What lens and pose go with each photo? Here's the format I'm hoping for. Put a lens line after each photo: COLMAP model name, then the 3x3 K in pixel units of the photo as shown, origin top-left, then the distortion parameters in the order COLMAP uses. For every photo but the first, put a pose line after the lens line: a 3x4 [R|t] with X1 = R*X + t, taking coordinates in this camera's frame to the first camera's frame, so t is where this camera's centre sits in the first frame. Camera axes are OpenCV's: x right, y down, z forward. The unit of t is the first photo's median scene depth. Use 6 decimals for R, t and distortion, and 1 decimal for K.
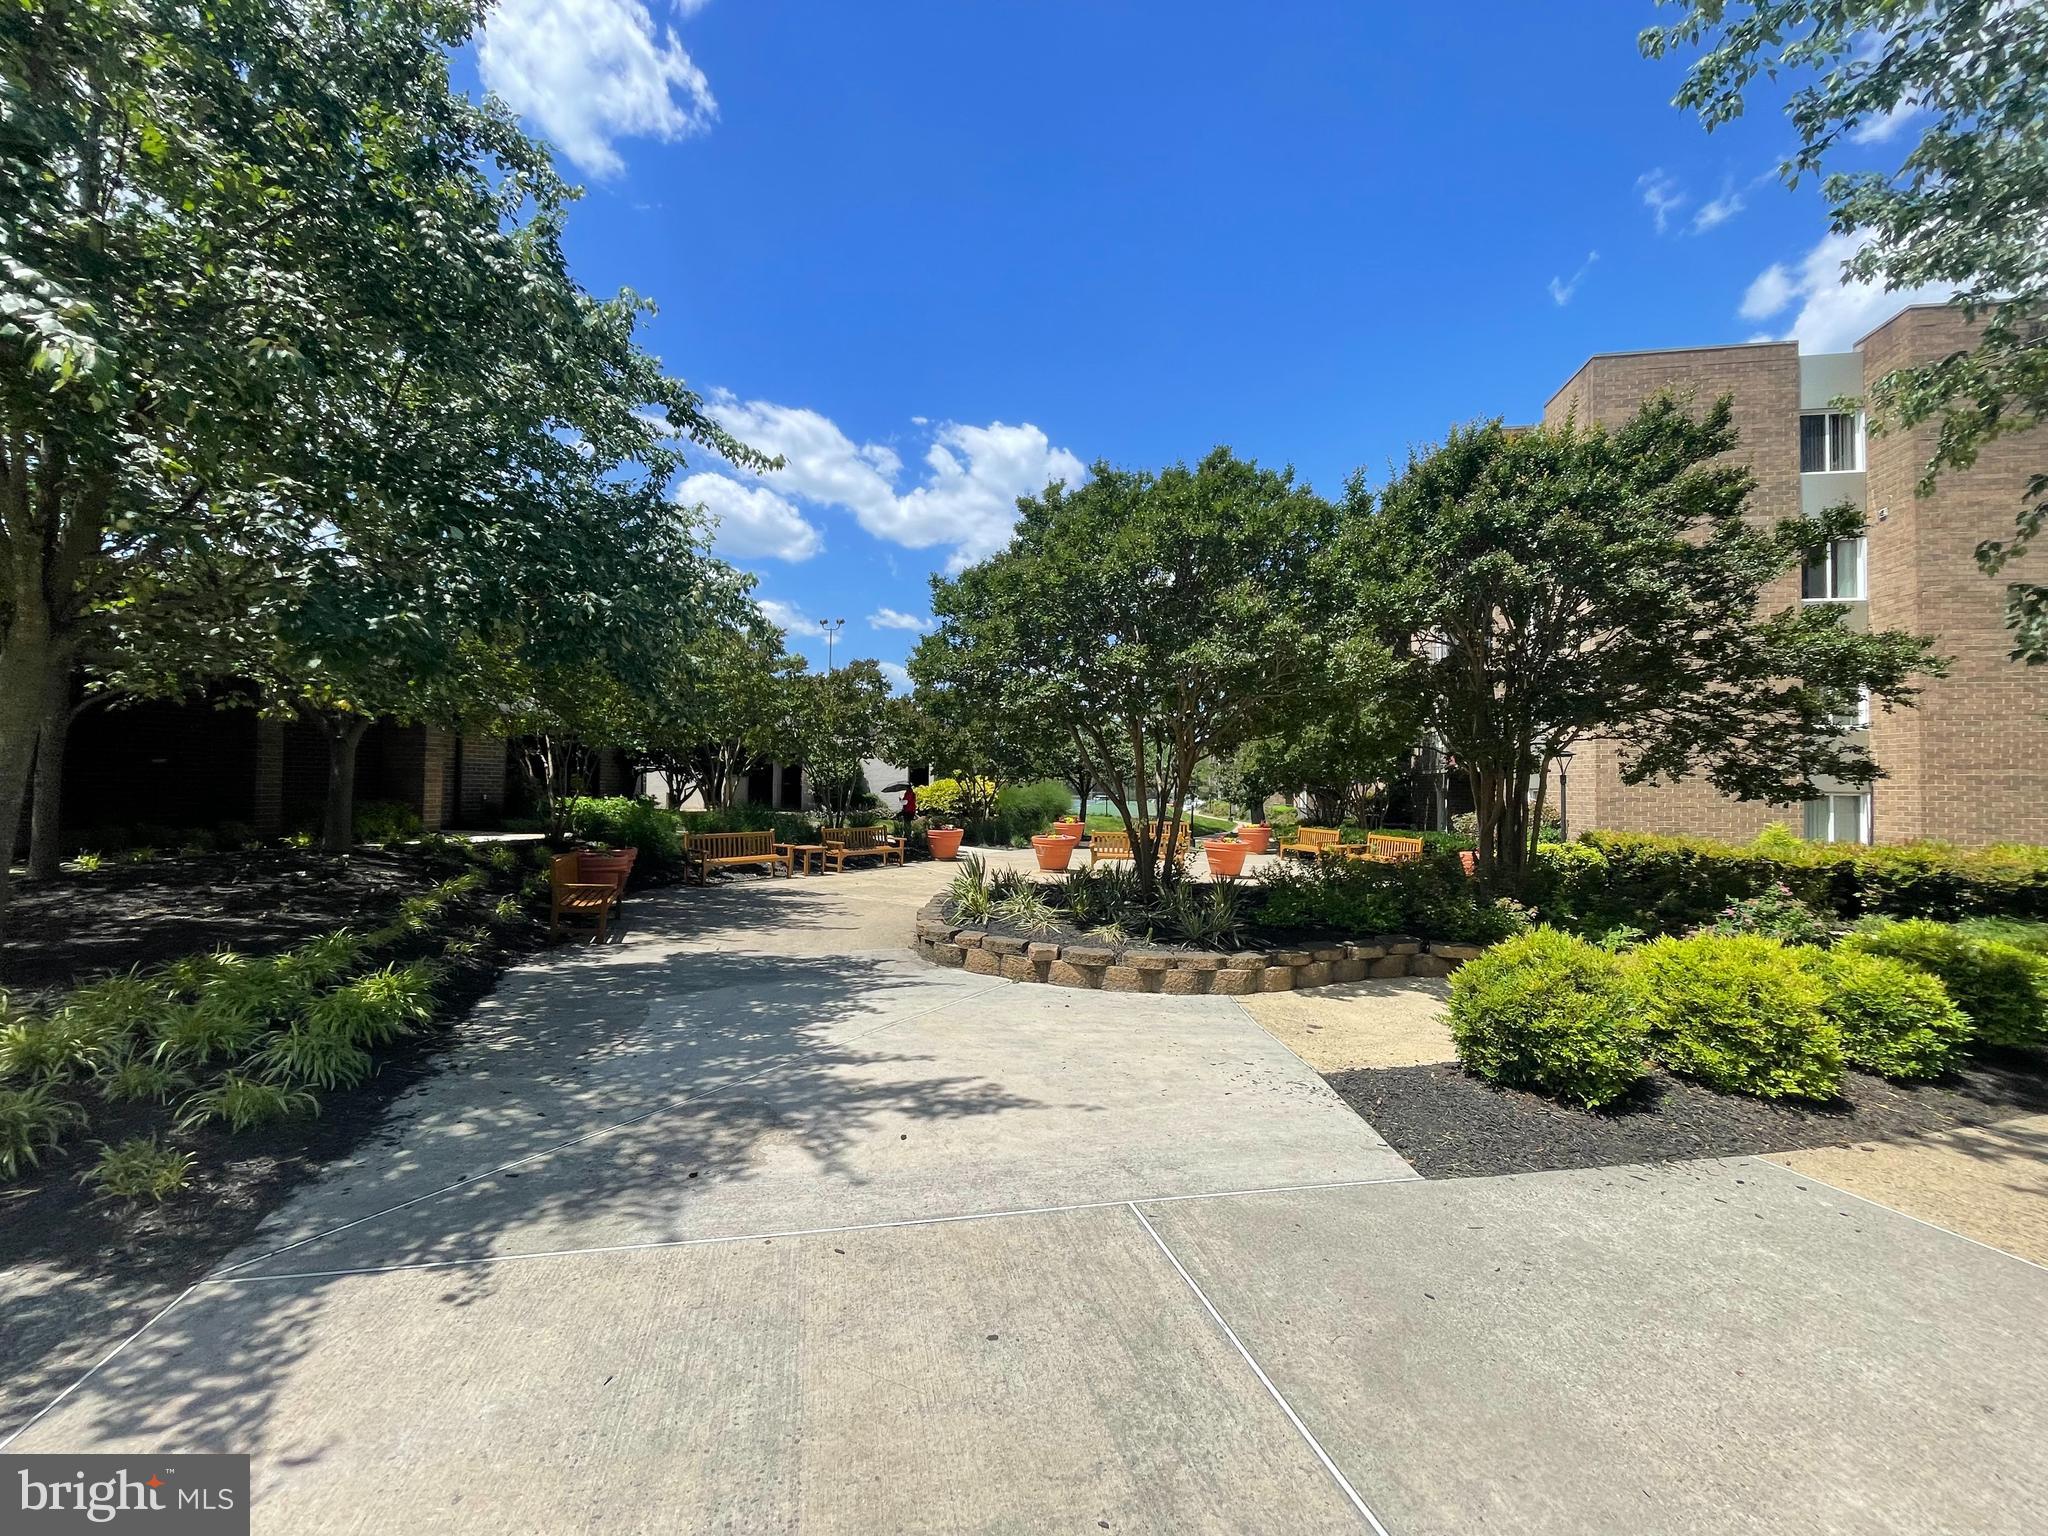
lens RADIAL K [[823.2, 0, 1019.6], [0, 823.2, 771.9], [0, 0, 1]] dist [0.001347, 0.000433]
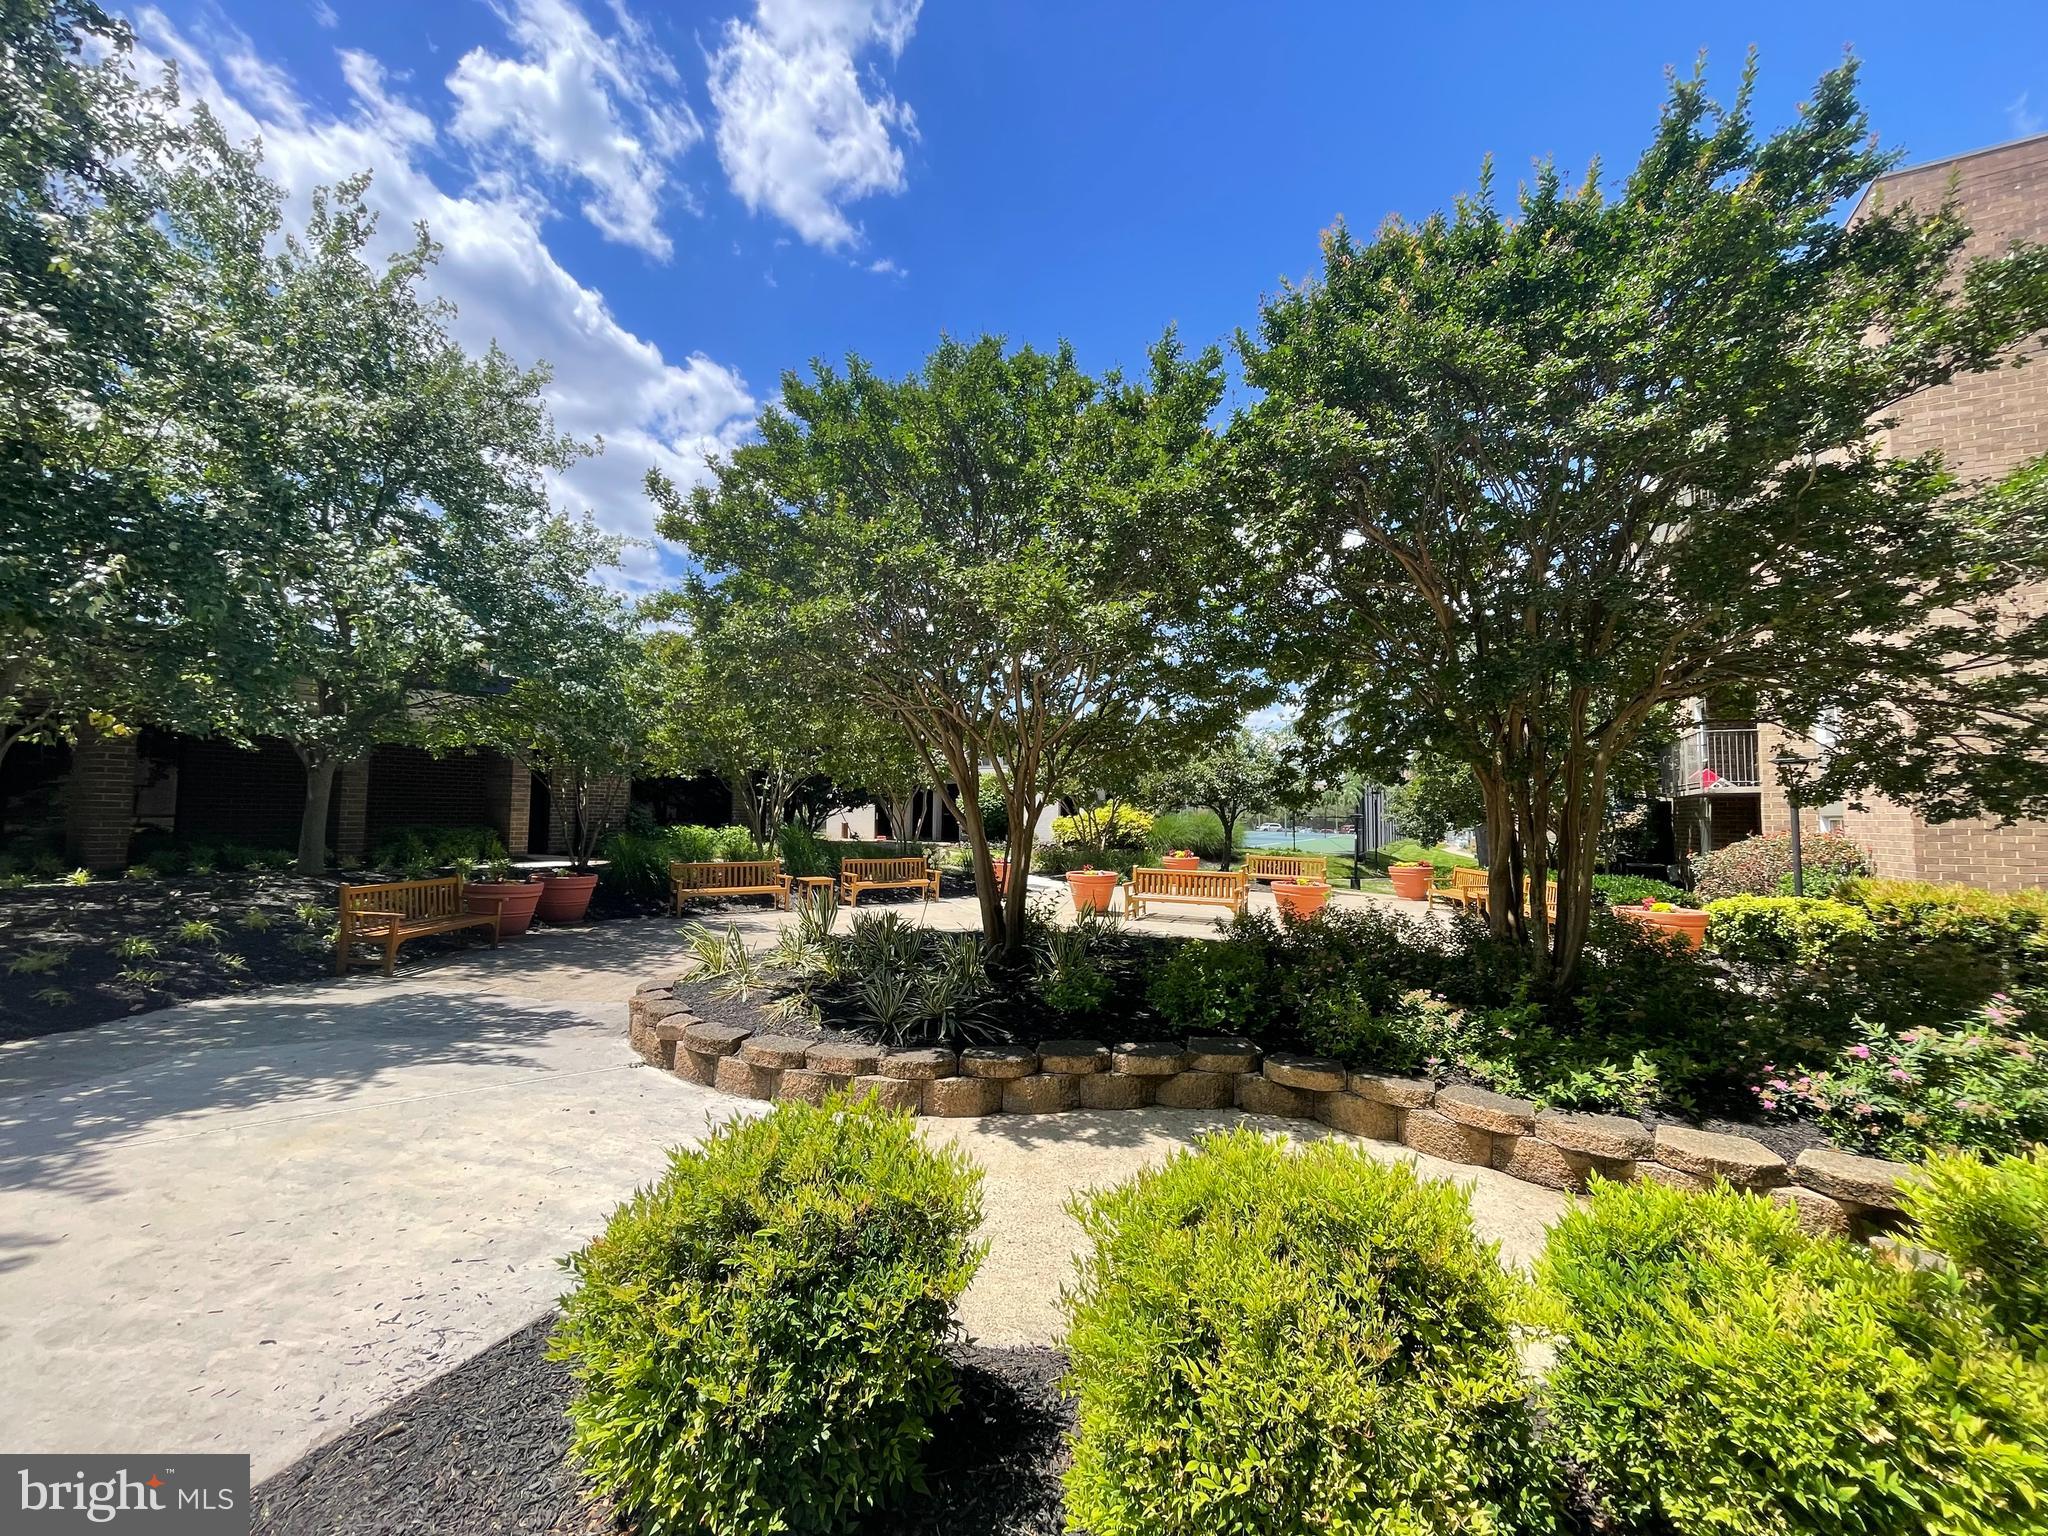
lens RADIAL K [[823.2, 0, 1086.9], [0, 823.2, 803.9], [0, 0, 1]] dist [0.001347, 0.000433]
pose [[0.954657, -0.005002, -0.297665, 0.323238], [0.005702, 0.999983, 0.001481, 0.006794], [0.297652, -0.003111, 0.954669, 0.205897]]
